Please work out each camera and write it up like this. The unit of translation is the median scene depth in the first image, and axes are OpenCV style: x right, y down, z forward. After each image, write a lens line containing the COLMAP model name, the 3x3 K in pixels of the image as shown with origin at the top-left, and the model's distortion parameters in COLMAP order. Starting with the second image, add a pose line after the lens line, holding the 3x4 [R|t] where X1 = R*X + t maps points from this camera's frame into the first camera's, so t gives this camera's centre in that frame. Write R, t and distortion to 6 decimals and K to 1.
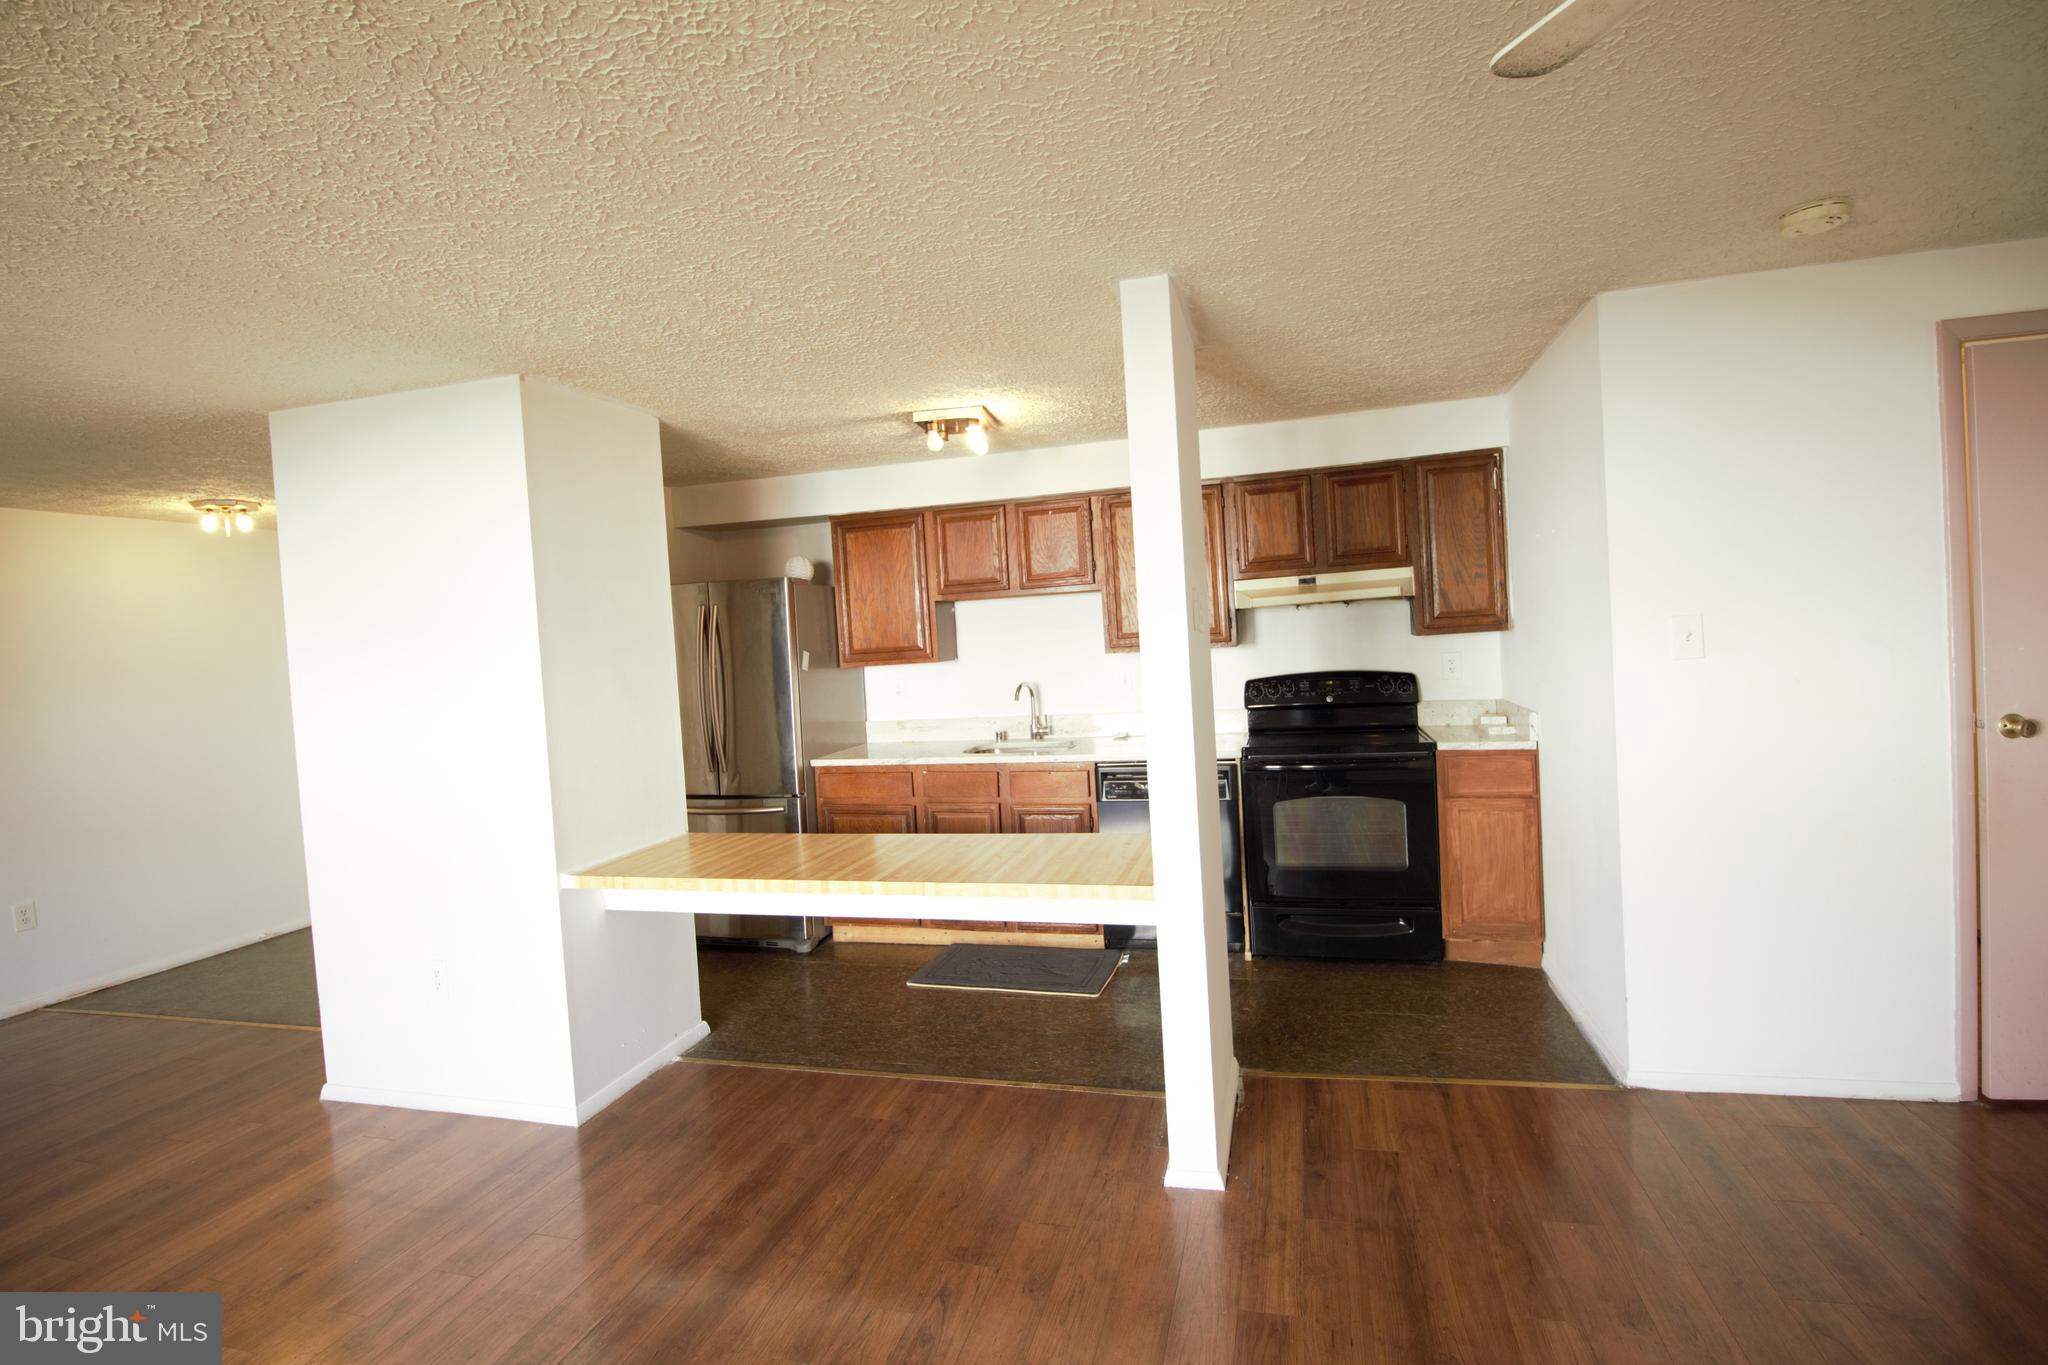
lens RADIAL K [[954.5, 0, 1041.7], [0, 954.5, 666.3], [0, 0, 1]] dist [-0.015494, -0.004949]
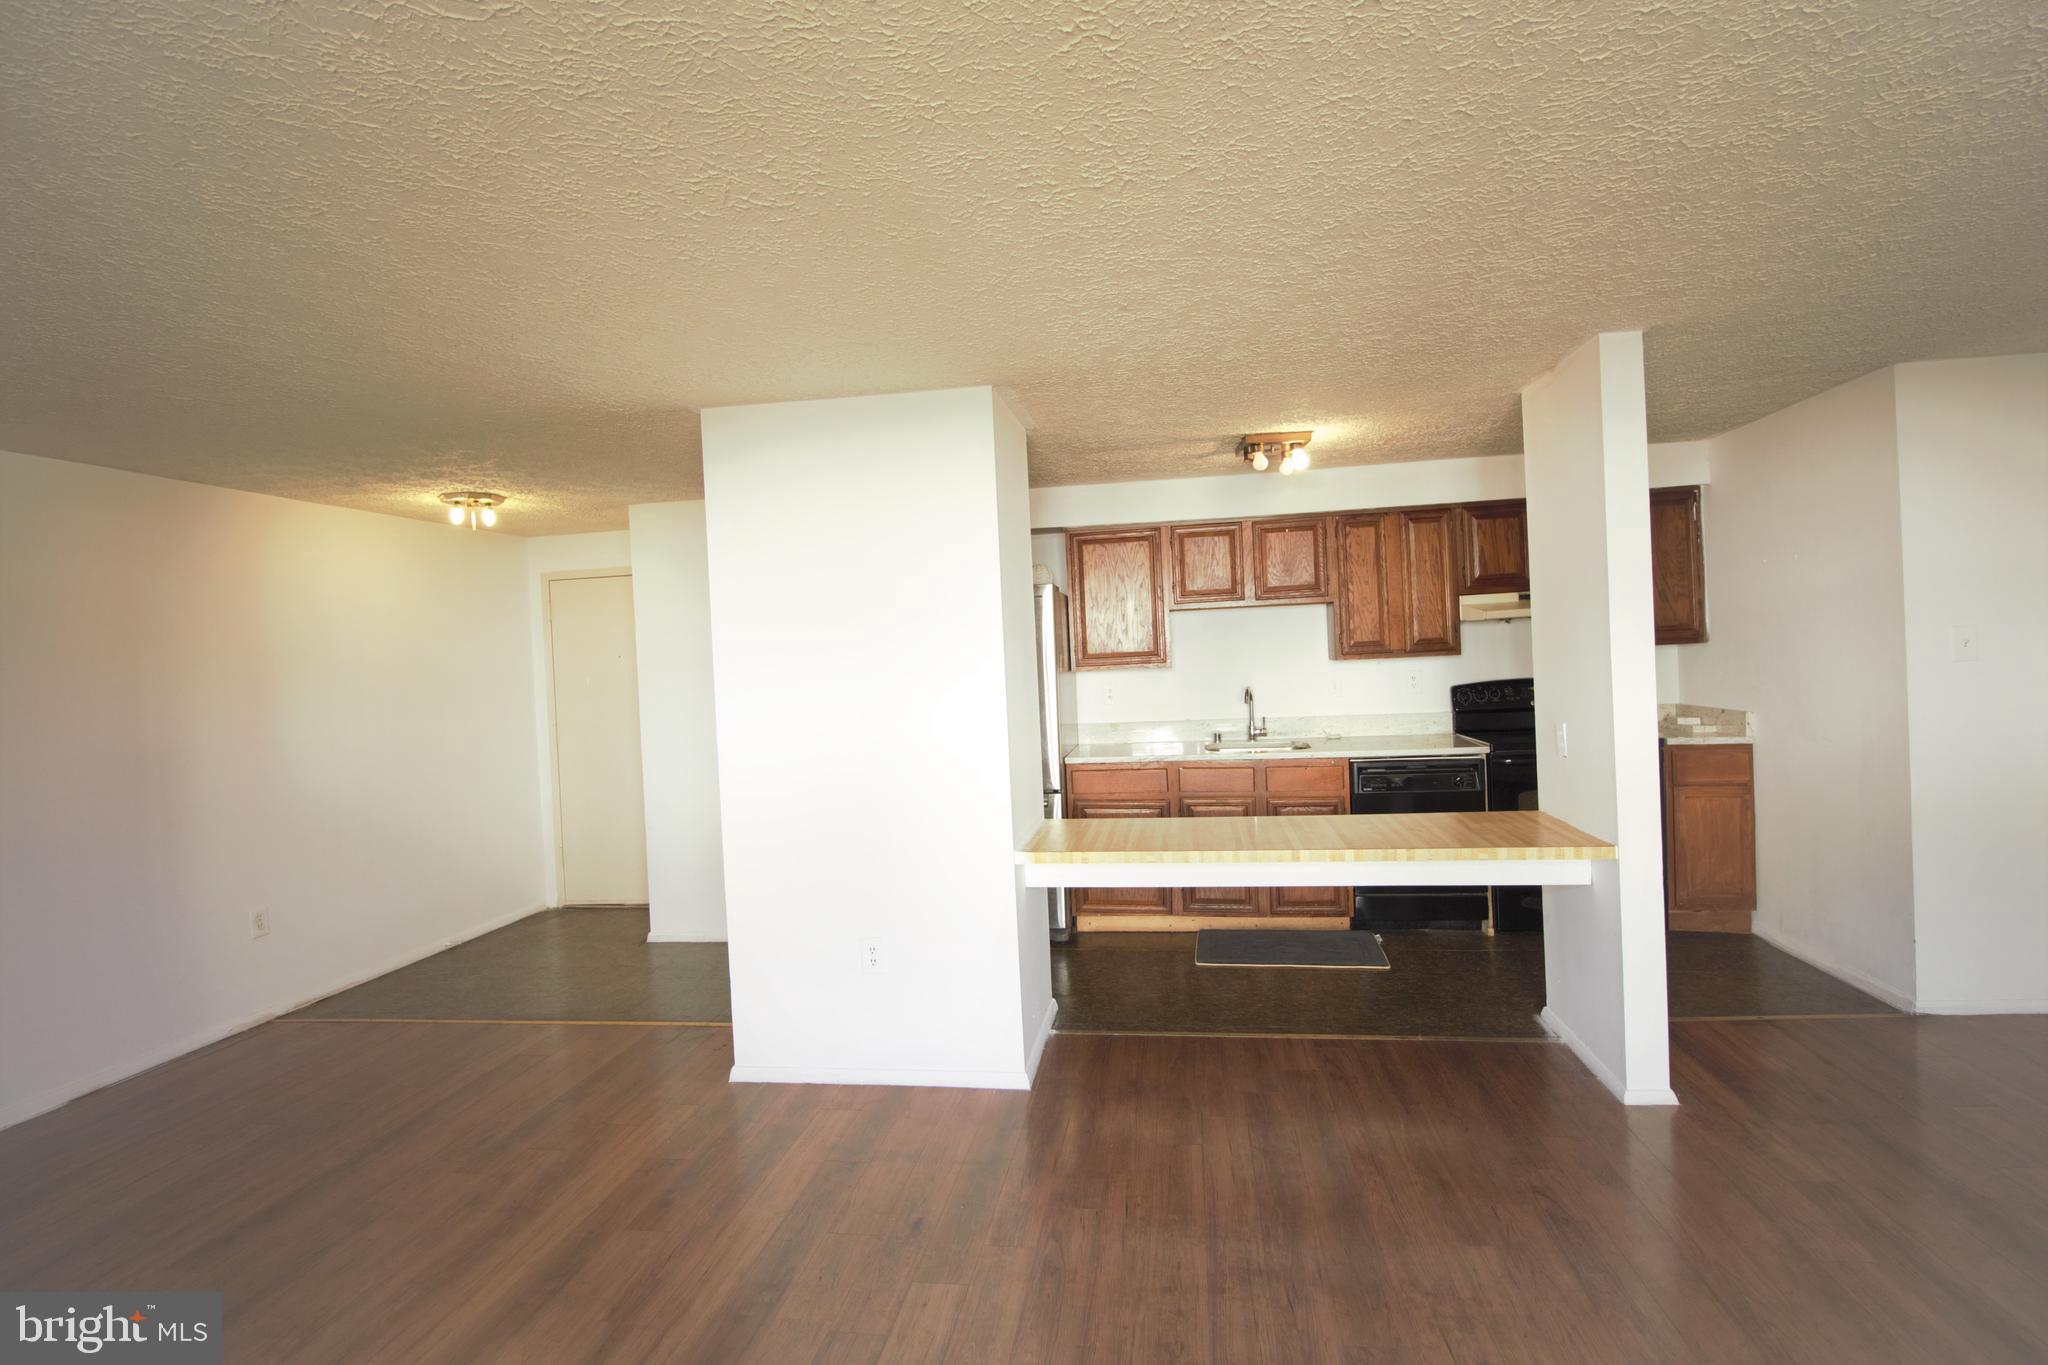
lens RADIAL K [[954.5, 0, 1039.4], [0, 954.5, 668.4], [0, 0, 1]] dist [-0.015494, -0.004949]
pose [[0.993855, 0.011711, 0.110071, -0.394074], [-0.009033, 0.999652, -0.024793, 0.026303], [-0.110323, 0.023646, 0.993615, -0.047373]]
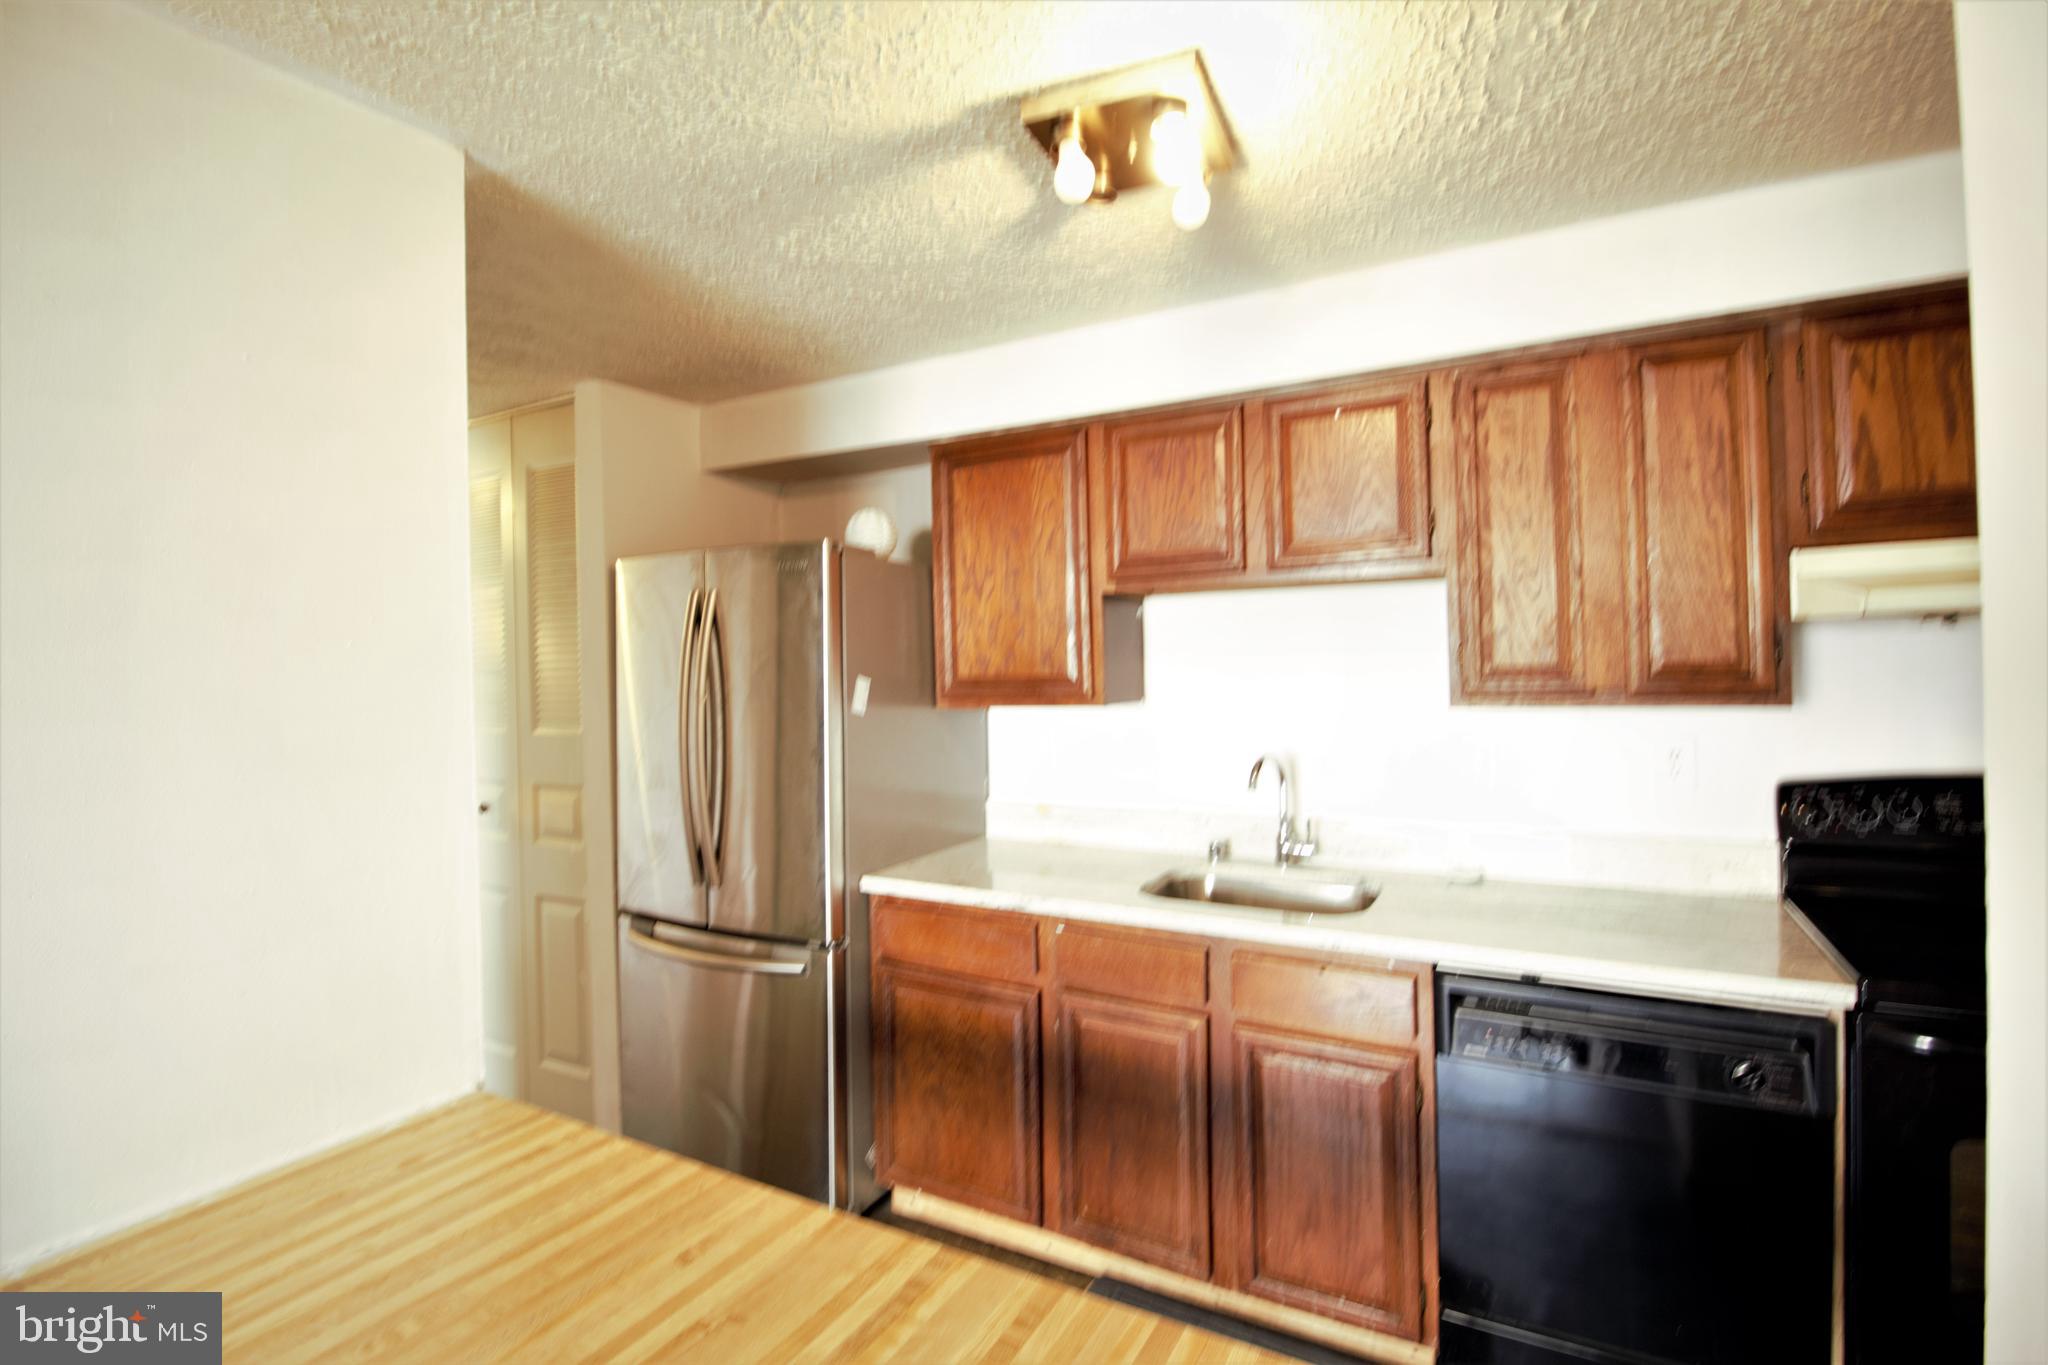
lens RADIAL K [[954.5, 0, 1035.7], [0, 954.5, 668.3], [0, 0, 1]] dist [-0.015494, -0.004949]
pose [[0.970584, 0.036696, -0.237951, -0.020553], [-0.042121, 0.998955, -0.017751, -0.016039], [0.237051, 0.027251, 0.971115, 0.499570]]
